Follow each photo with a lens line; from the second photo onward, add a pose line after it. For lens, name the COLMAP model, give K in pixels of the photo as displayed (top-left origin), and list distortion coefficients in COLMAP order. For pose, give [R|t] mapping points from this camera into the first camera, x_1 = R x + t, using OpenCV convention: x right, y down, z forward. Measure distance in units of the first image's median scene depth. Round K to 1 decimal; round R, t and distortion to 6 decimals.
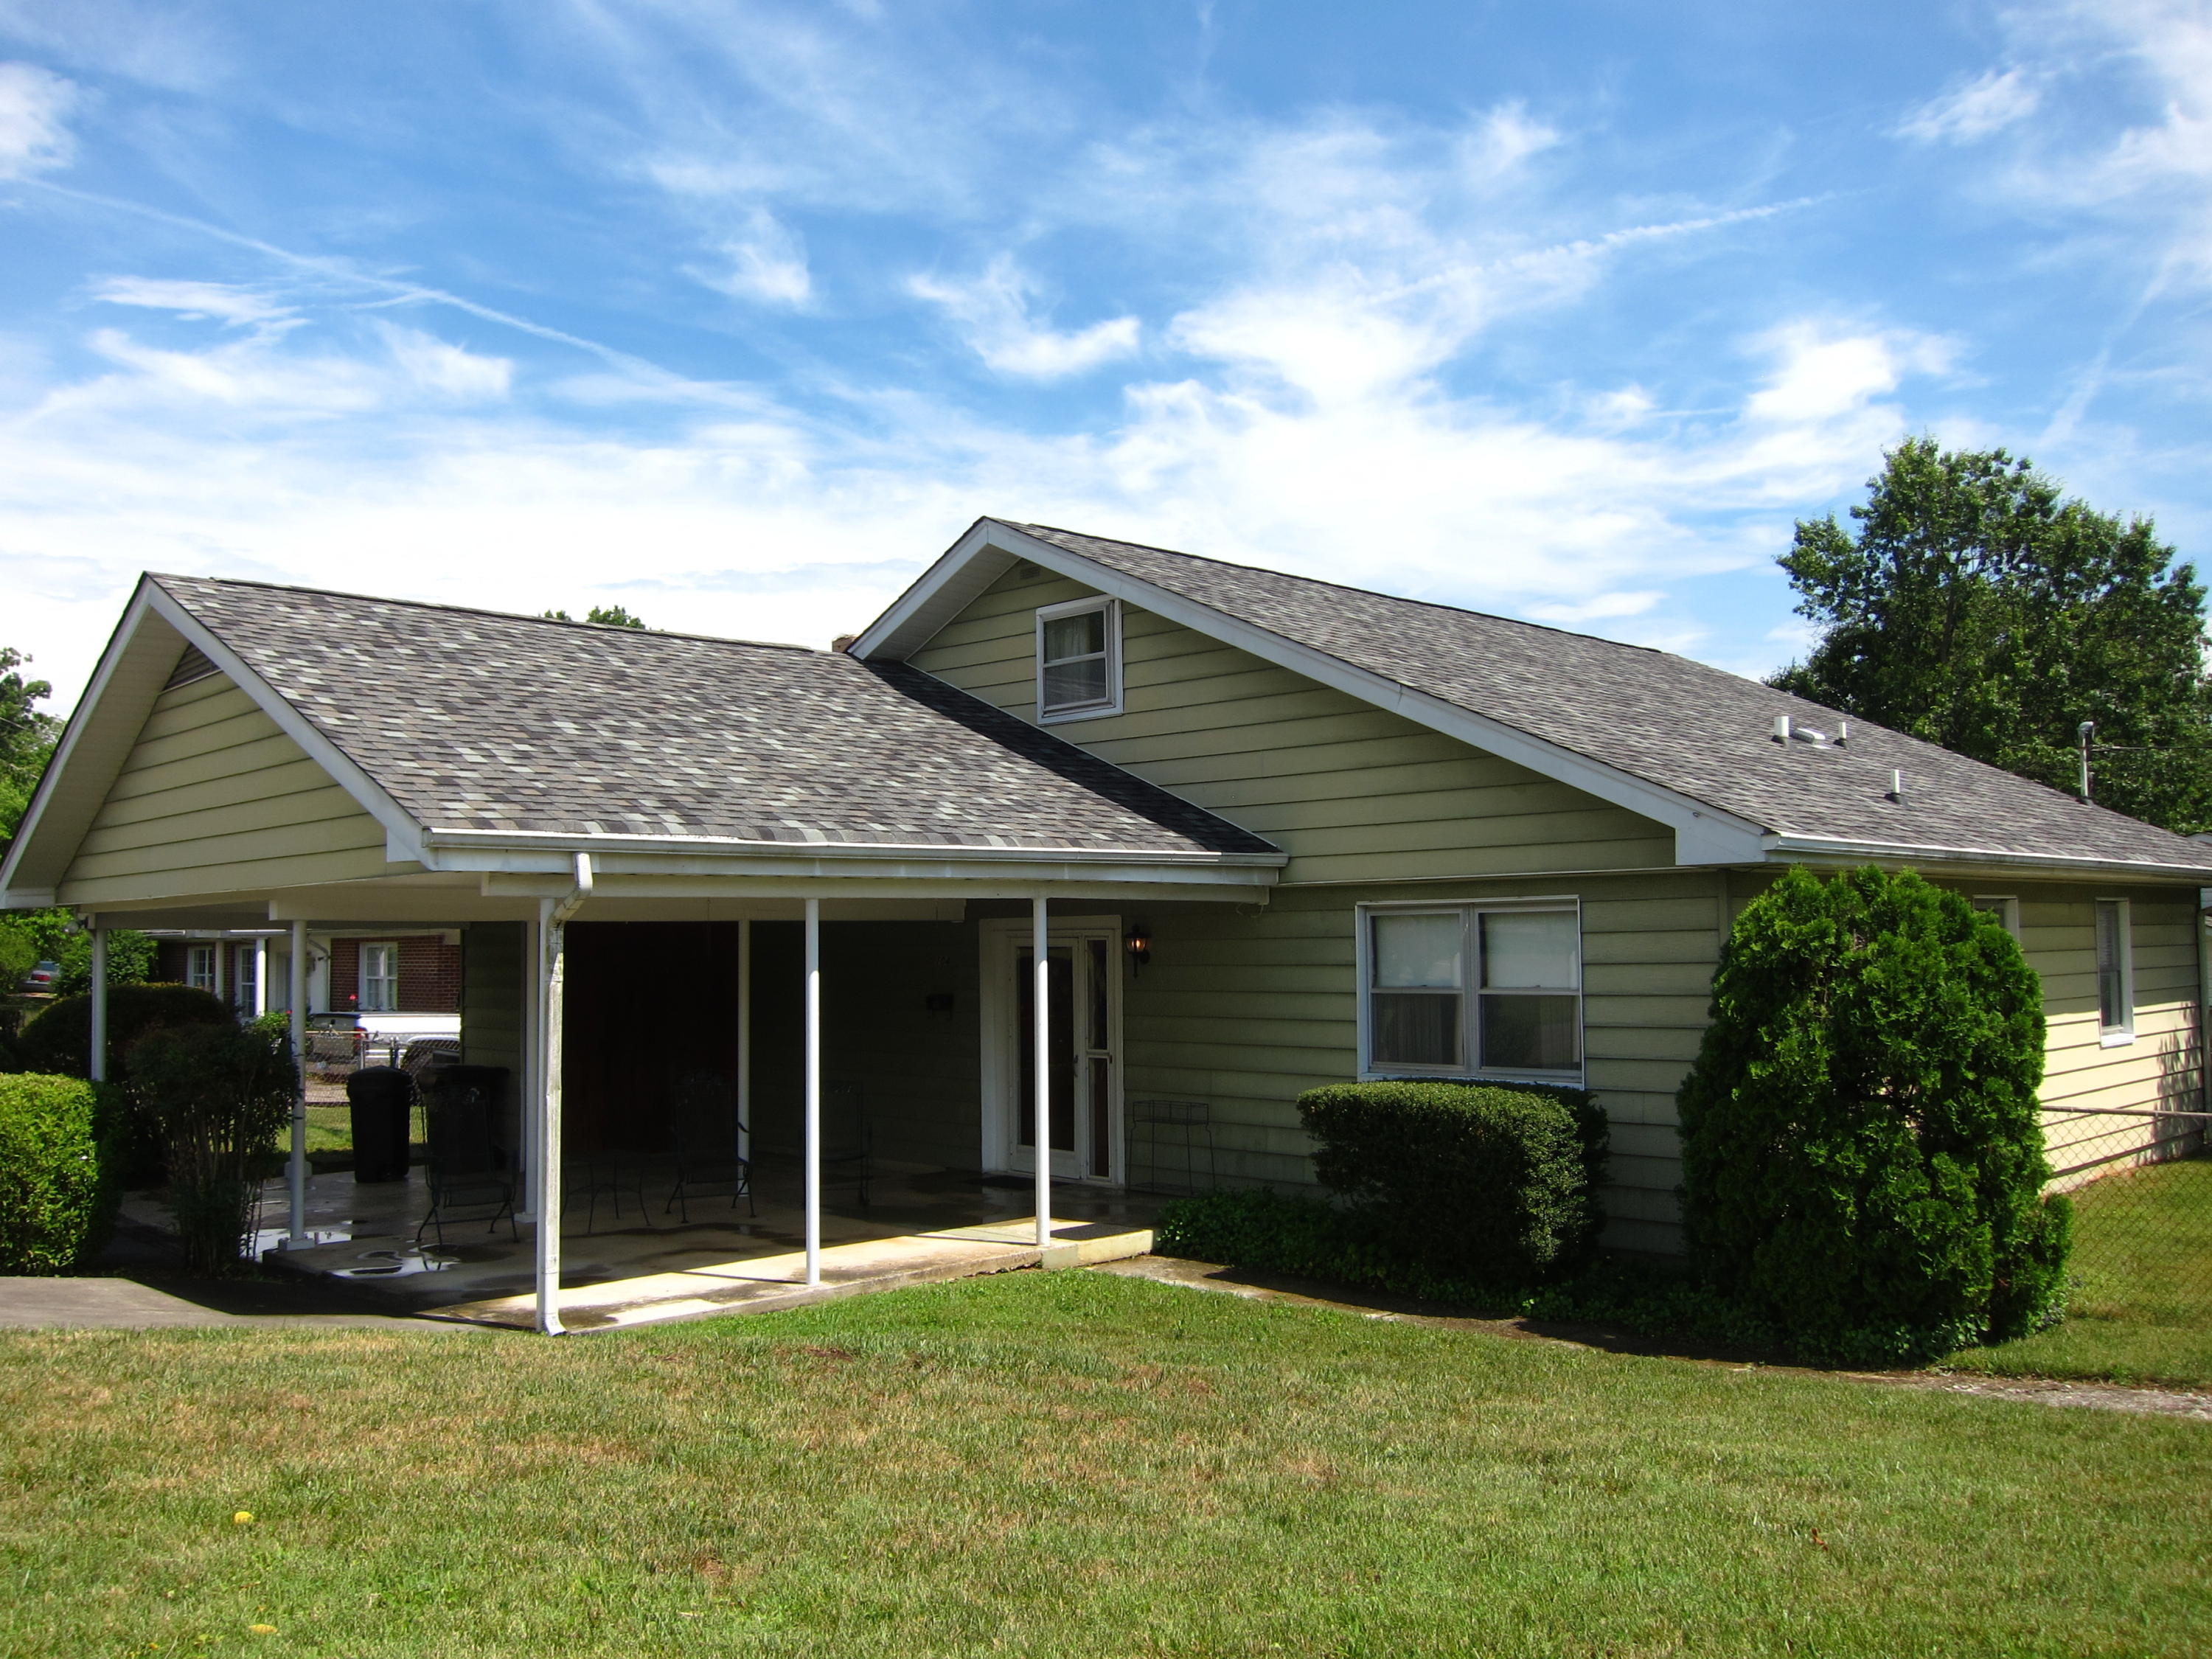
lens RADIAL K [[1838.0, 0, 1106.0], [0, 1838.0, 829.5], [0, 0, 1]] dist [0.066738, -0.163737]
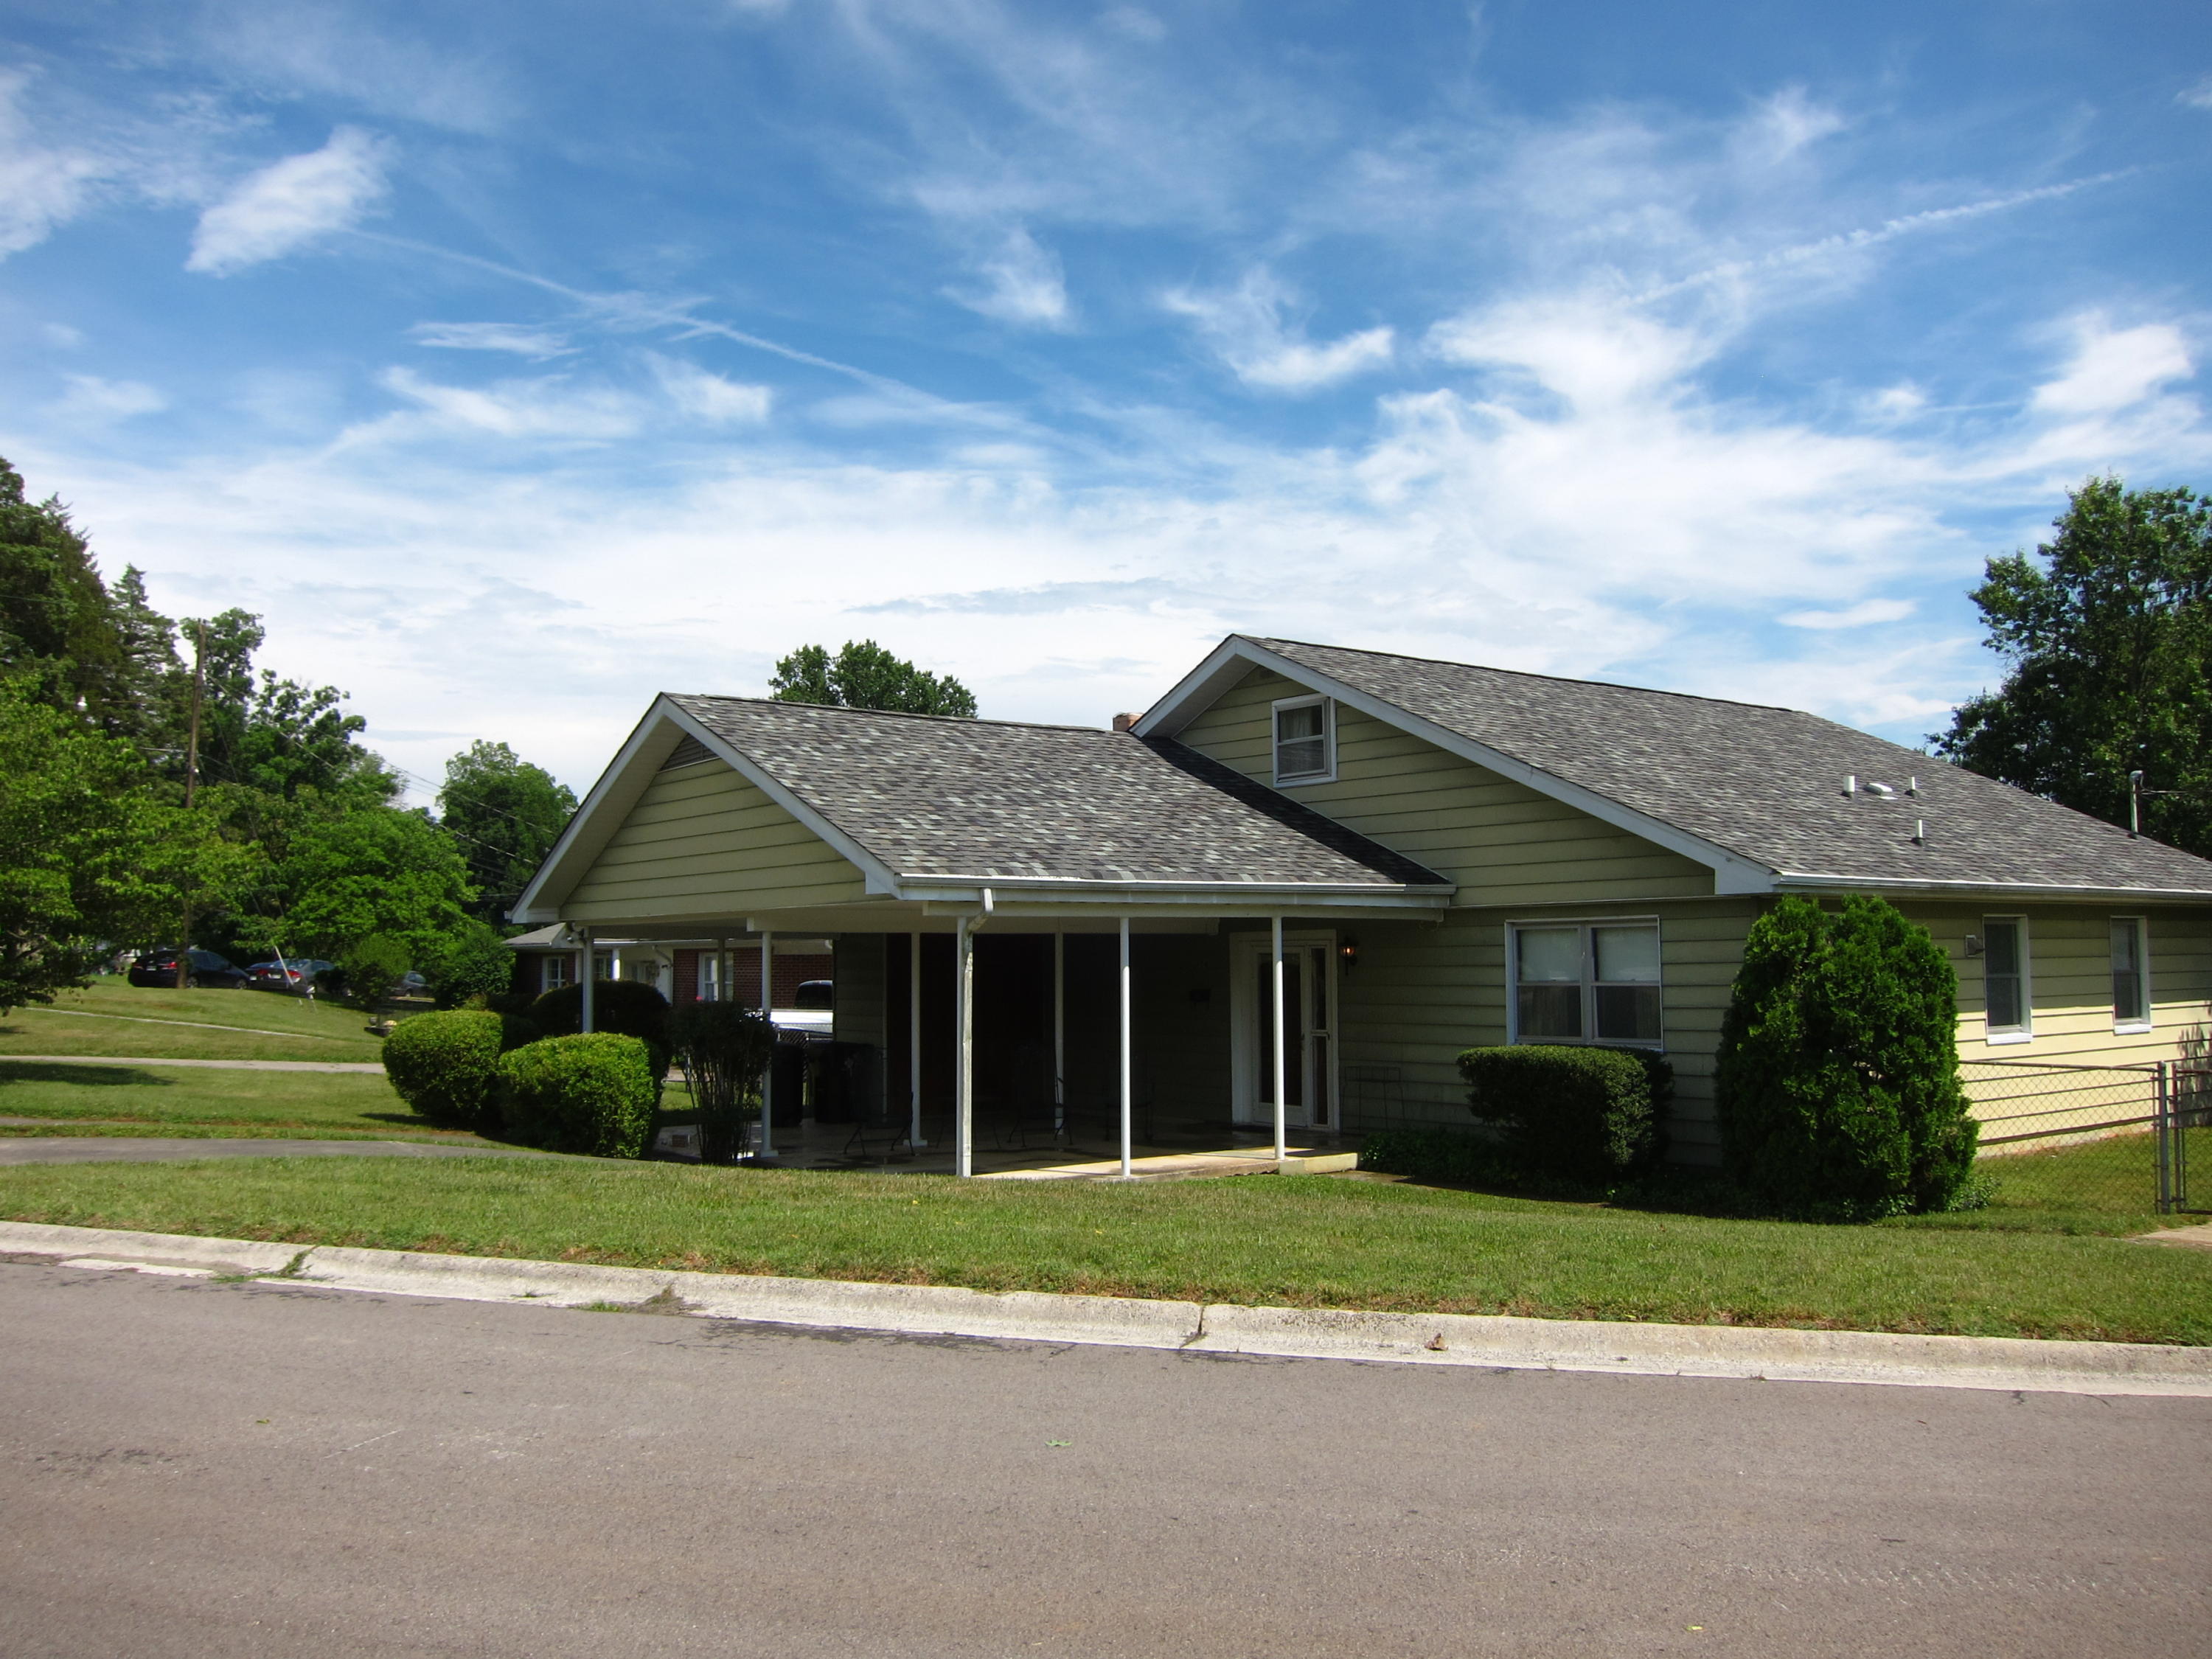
lens RADIAL K [[1880.3, 0, 1106.0], [0, 1880.3, 829.5], [0, 0, 1]] dist [-0.058789, 0.002370]
pose [[0.992539, -0.004452, -0.121847, 0.009768], [0.003415, 0.999956, -0.008721, -0.017134], [0.121881, 0.008239, 0.992511, -0.430903]]
